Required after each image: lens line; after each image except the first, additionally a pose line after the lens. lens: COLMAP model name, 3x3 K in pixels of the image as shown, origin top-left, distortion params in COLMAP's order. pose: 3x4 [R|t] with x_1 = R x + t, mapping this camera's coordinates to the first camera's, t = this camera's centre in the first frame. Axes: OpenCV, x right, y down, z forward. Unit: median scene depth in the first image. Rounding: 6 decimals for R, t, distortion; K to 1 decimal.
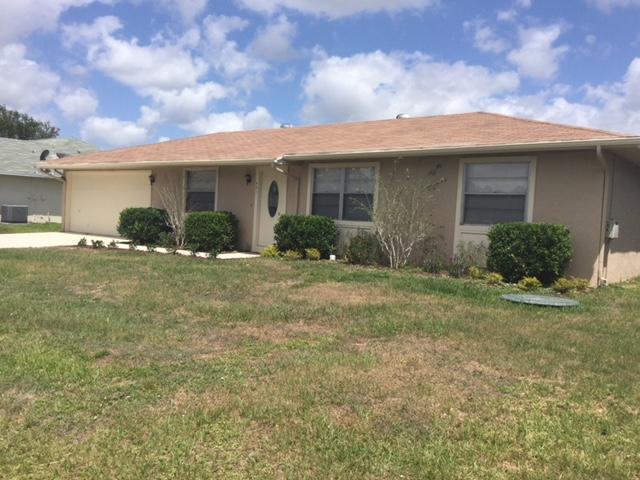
lens RADIAL K [[575.3, 0, 320.0], [0, 575.3, 240.0], [0, 0, 1]] dist [0.097438, -0.202712]
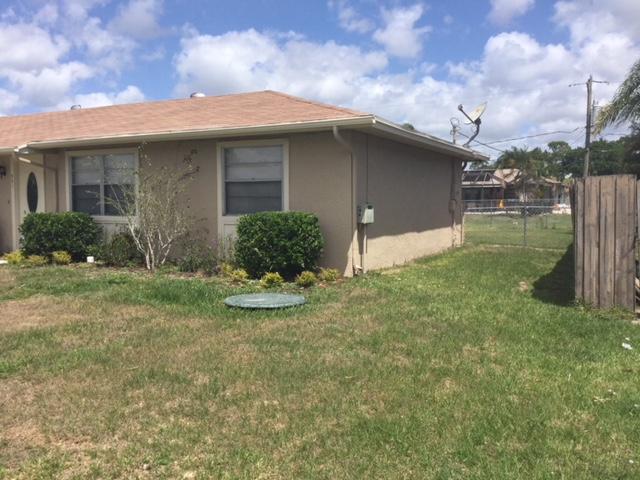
lens RADIAL K [[575.3, 0, 320.0], [0, 575.3, 240.0], [0, 0, 1]] dist [0.097438, -0.202712]
pose [[0.978588, -0.063011, 0.195949, 0.211689], [0.056493, 0.997653, 0.038682, -0.014555], [-0.197927, -0.026784, 0.979851, 0.079610]]
